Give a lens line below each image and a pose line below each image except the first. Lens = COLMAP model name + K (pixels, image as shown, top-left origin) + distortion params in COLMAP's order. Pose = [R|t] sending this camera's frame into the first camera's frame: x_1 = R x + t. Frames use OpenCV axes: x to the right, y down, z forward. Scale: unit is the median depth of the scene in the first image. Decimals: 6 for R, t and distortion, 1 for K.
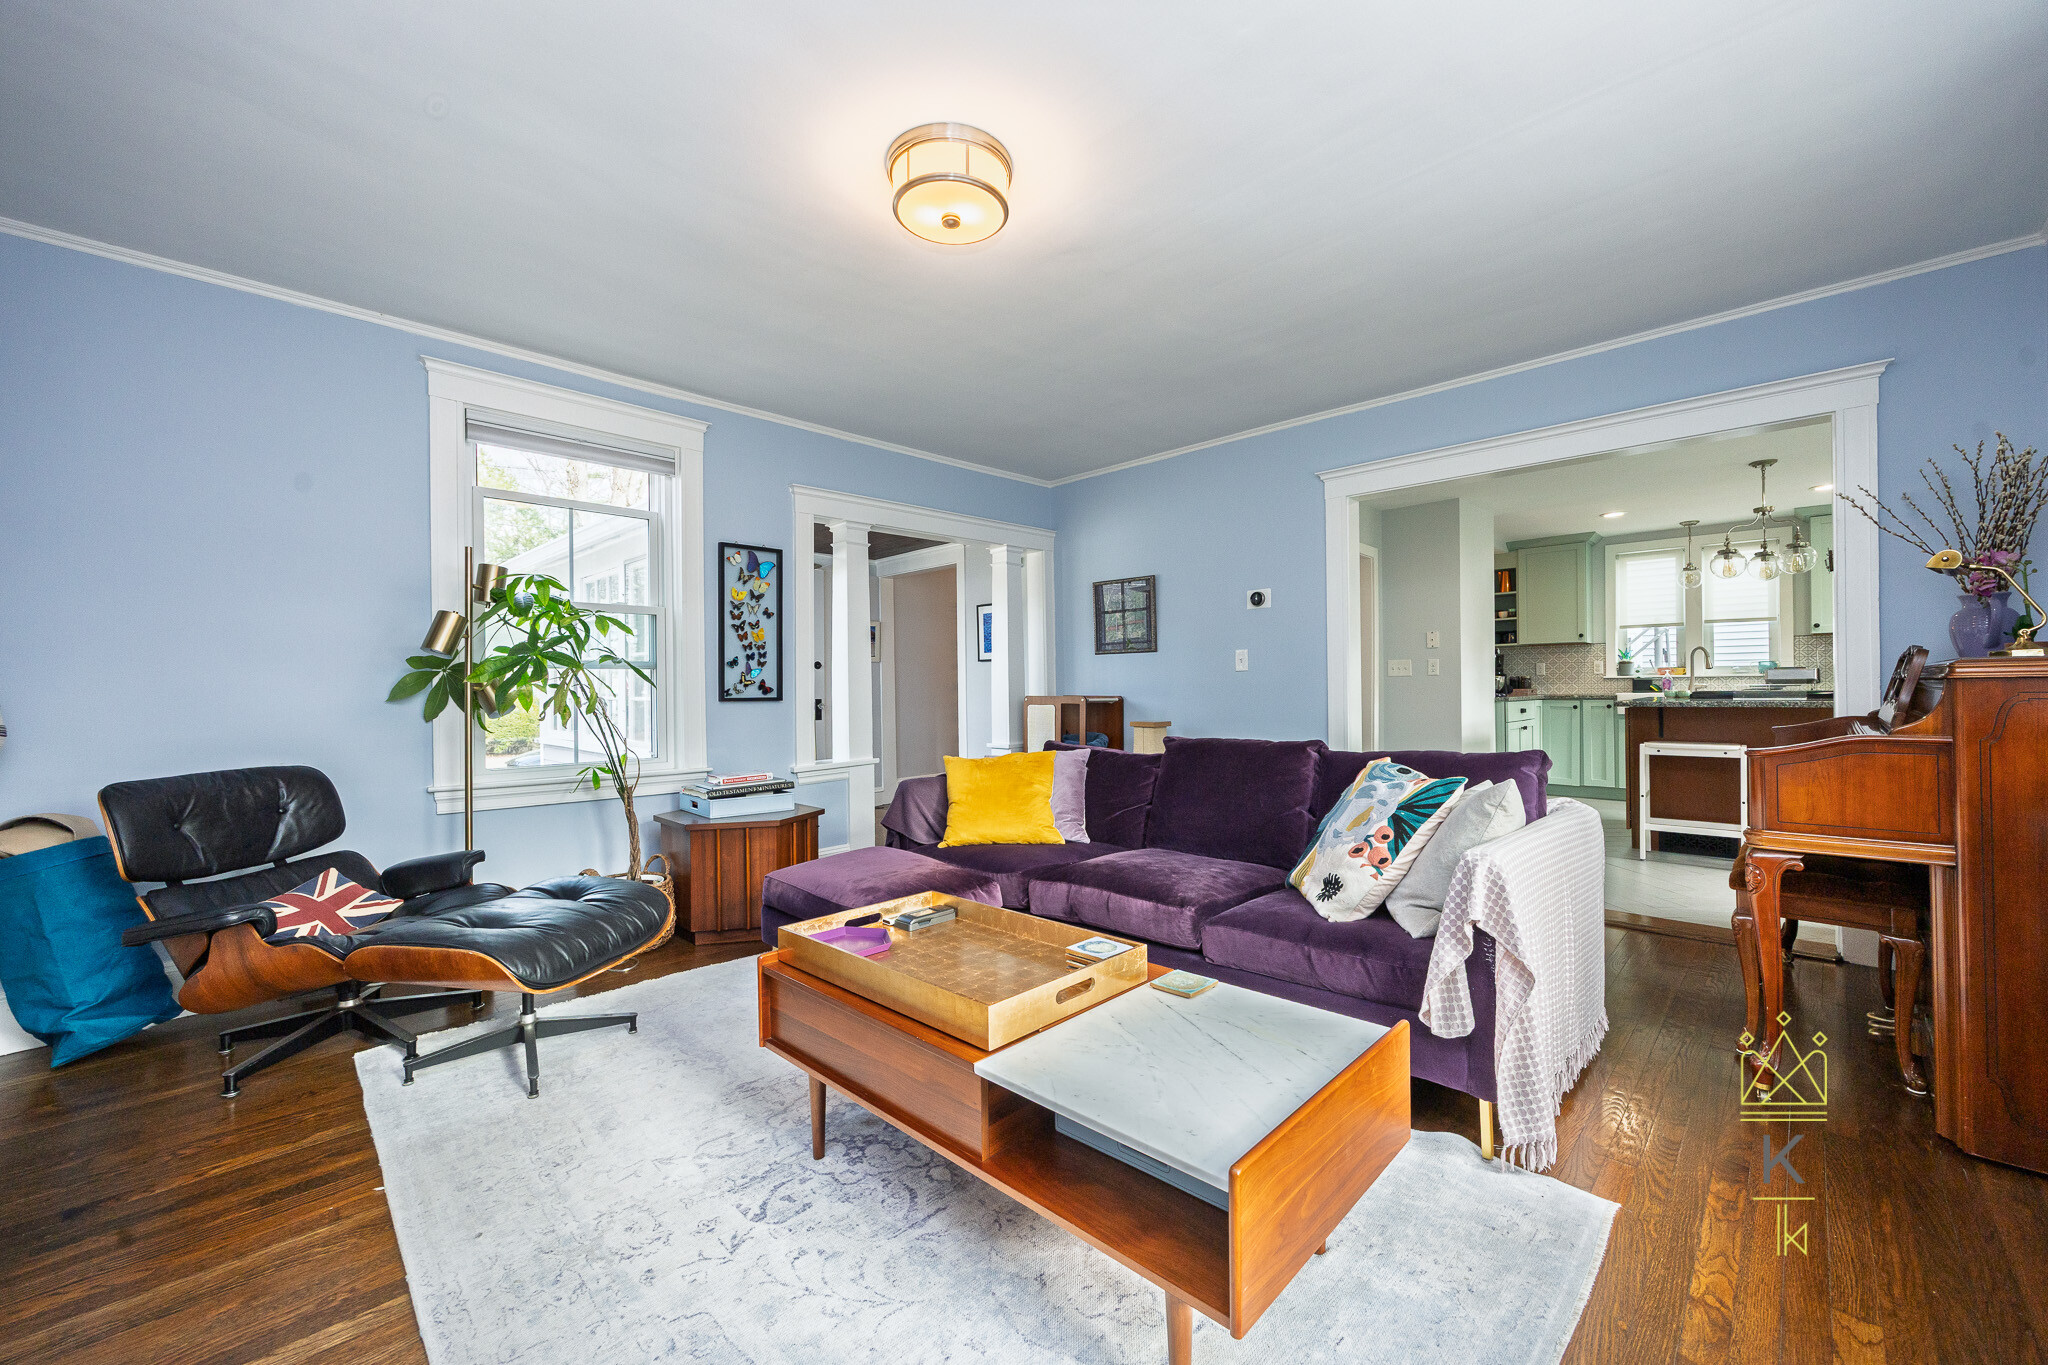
lens RADIAL K [[782.6, 0, 1022.7], [0, 782.6, 687.1], [0, 0, 1]] dist [-0.000191, 0.000099]
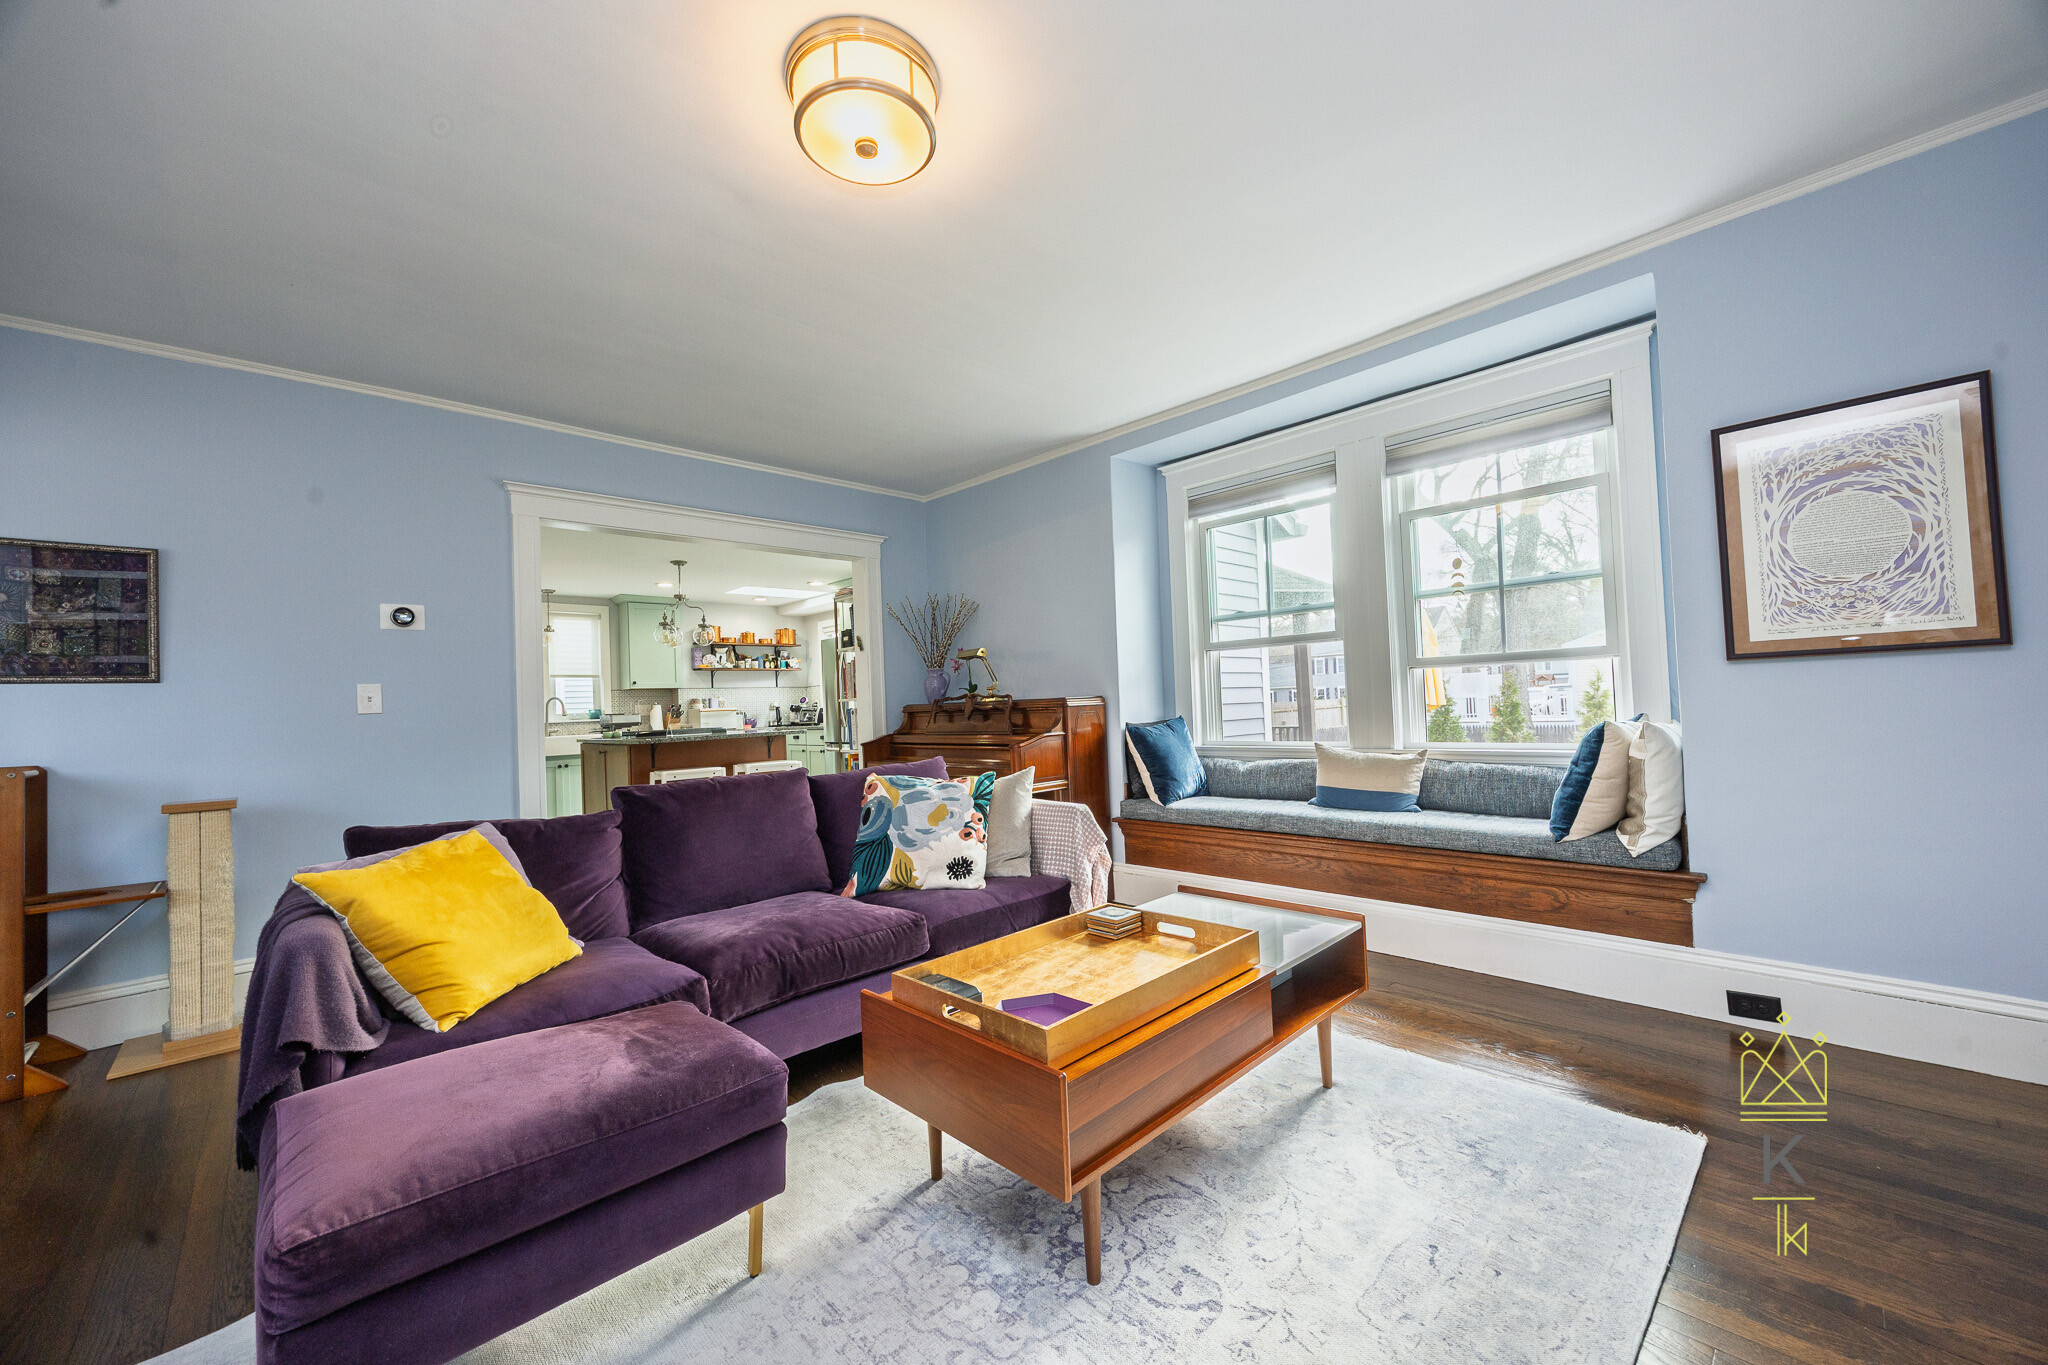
lens RADIAL K [[782.6, 0, 1025.6], [0, 782.6, 681.0], [0, 0, 1]] dist [-0.000191, 0.000099]
pose [[0.032280, 0.042074, 0.998593, -0.297550], [0.039172, 0.998293, -0.043327, 0.002547], [-0.998711, 0.040515, 0.030577, 0.275864]]
